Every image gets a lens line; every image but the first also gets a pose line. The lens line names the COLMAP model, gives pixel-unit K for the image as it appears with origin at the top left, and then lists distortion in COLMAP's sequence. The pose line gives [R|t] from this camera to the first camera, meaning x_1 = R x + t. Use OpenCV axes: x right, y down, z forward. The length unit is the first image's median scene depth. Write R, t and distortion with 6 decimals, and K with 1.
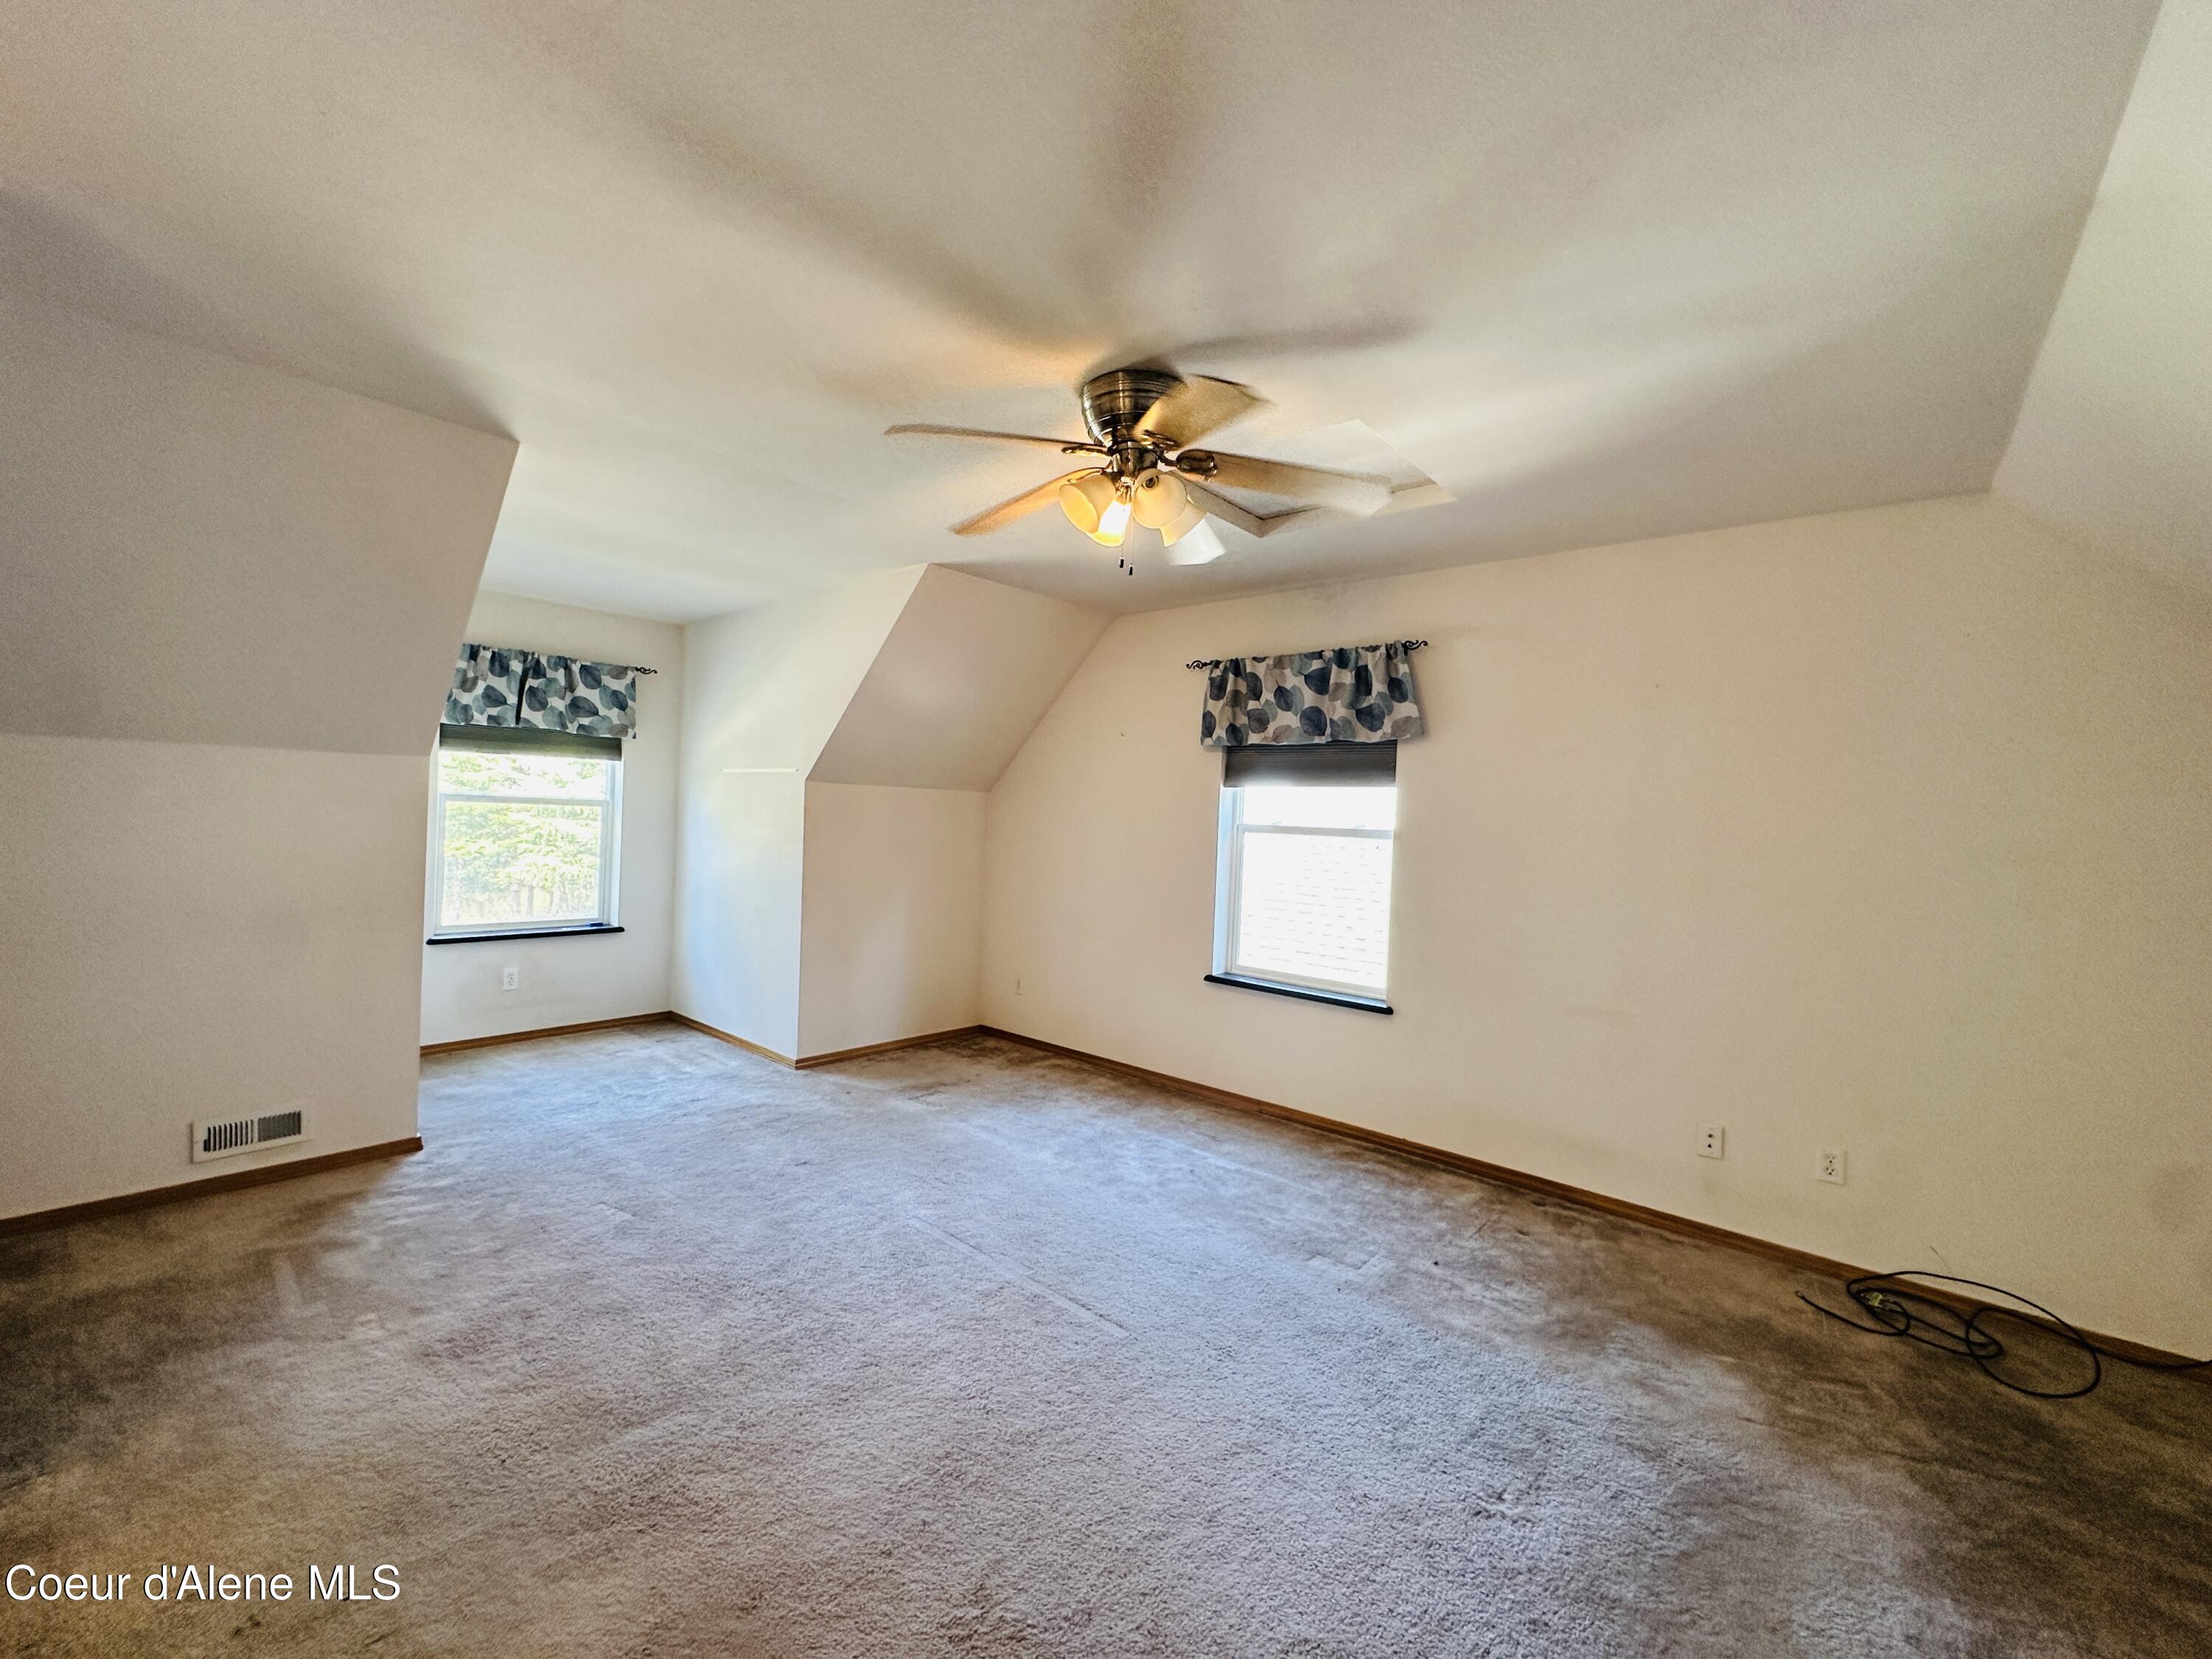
lens RADIAL K [[886.7, 0, 1109.3], [0, 886.7, 836.1], [0, 0, 1]] dist [-0.000810, -0.000121]
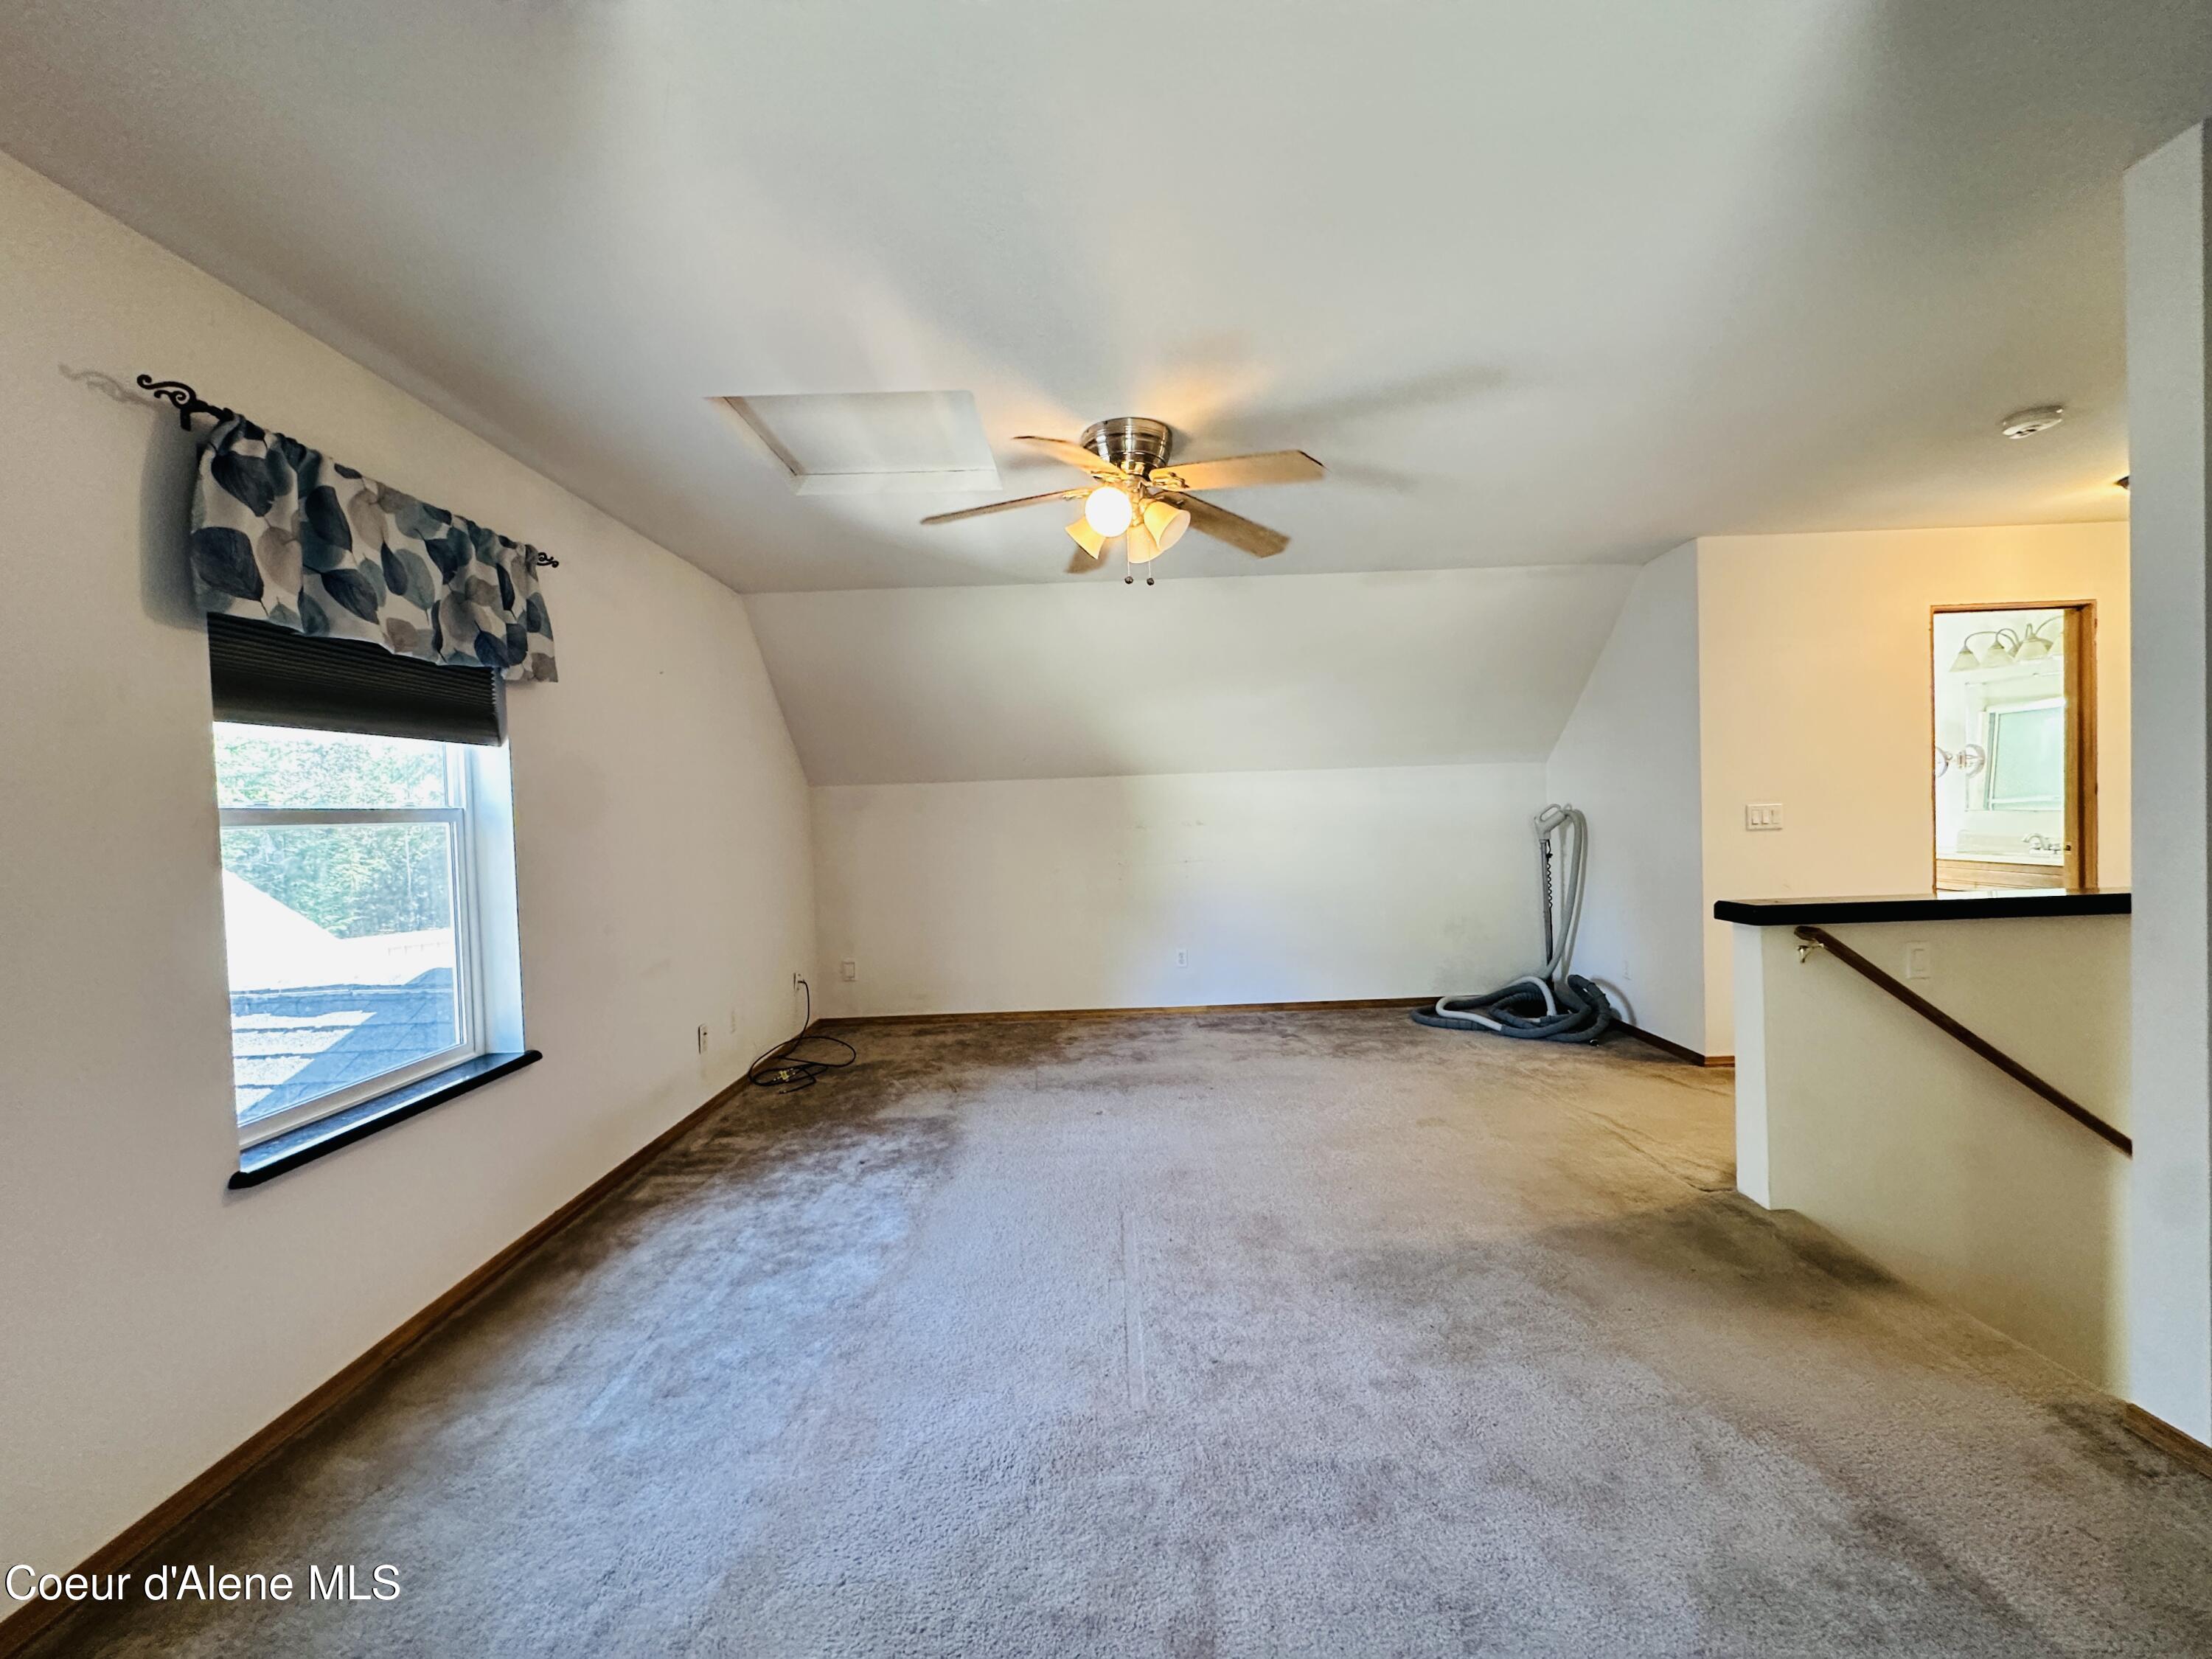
lens RADIAL K [[886.7, 0, 1110.7], [0, 886.7, 827.1], [0, 0, 1]] dist [-0.000810, -0.000121]
pose [[-0.657472, -0.033666, 0.752726, -0.428017], [0.025097, 0.997469, 0.066534, -0.019829], [-0.753061, 0.062635, -0.654963, 0.885320]]
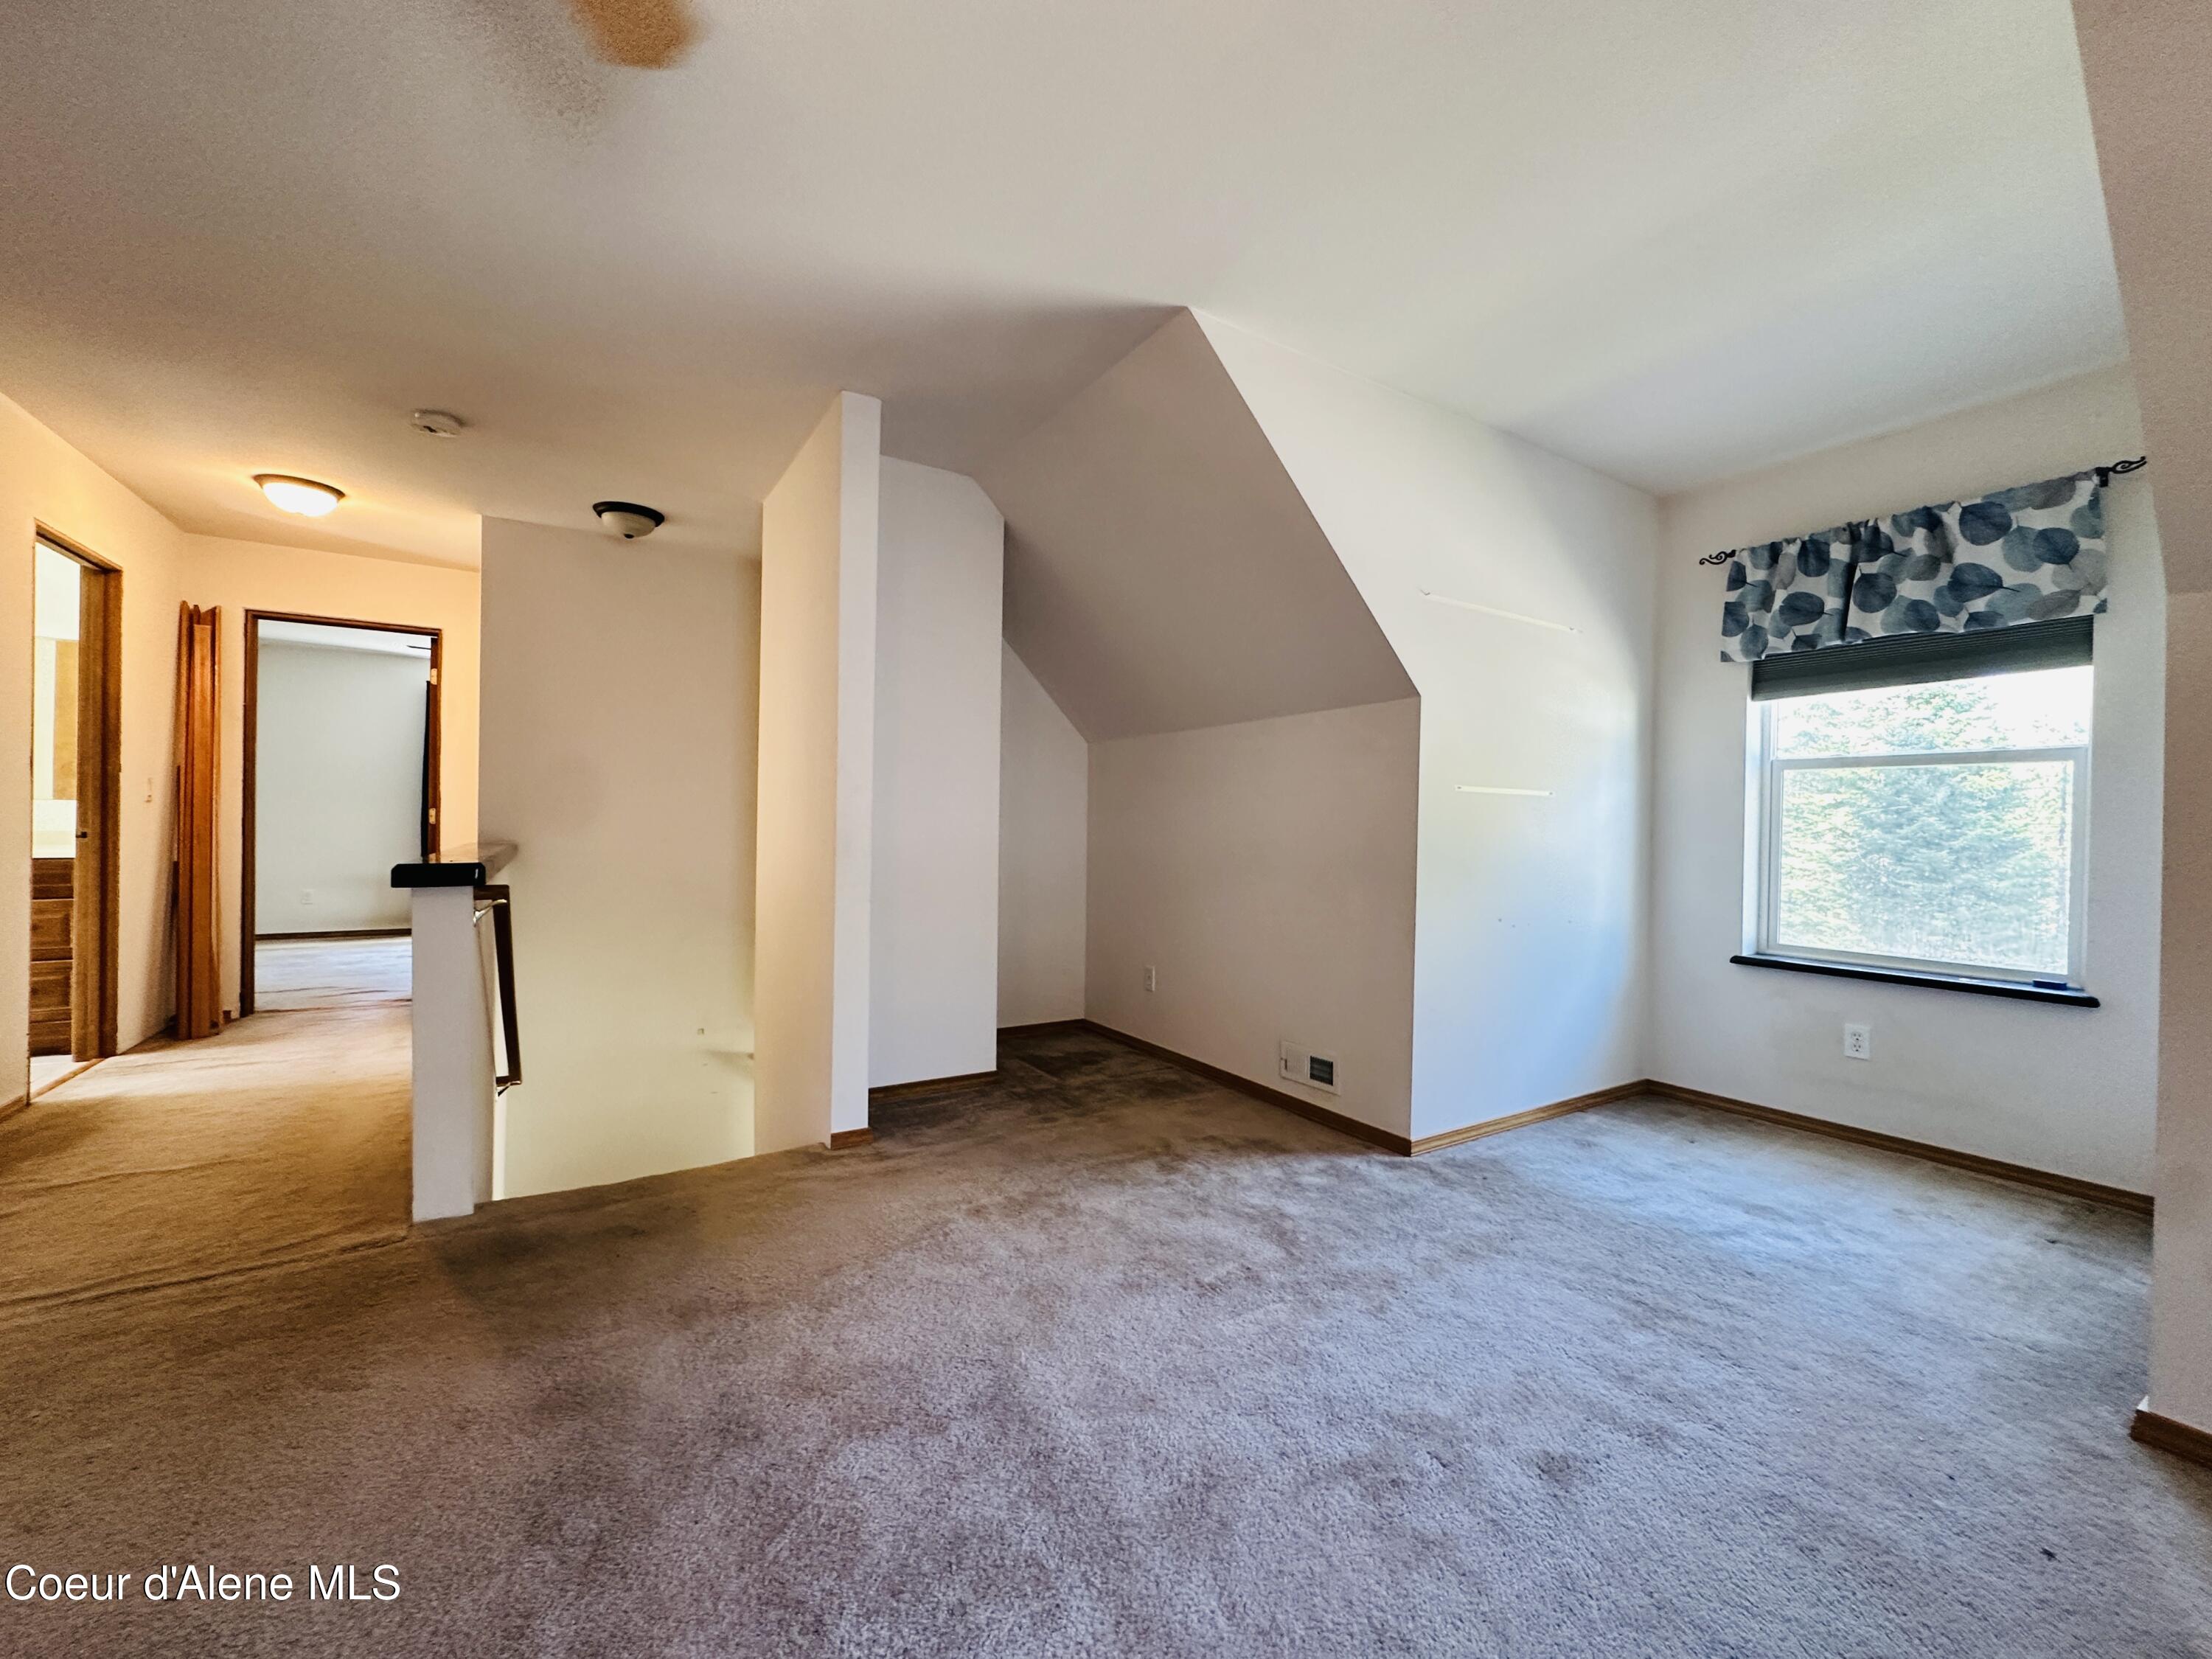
lens RADIAL K [[886.7, 0, 1100.1], [0, 886.7, 827.0], [0, 0, 1]] dist [-0.000810, -0.000121]
pose [[-0.293460, -0.044260, -0.954946, 0.097703], [-0.049899, 0.998275, -0.030934, 0.055959], [0.954668, 0.038573, -0.295162, 0.682134]]
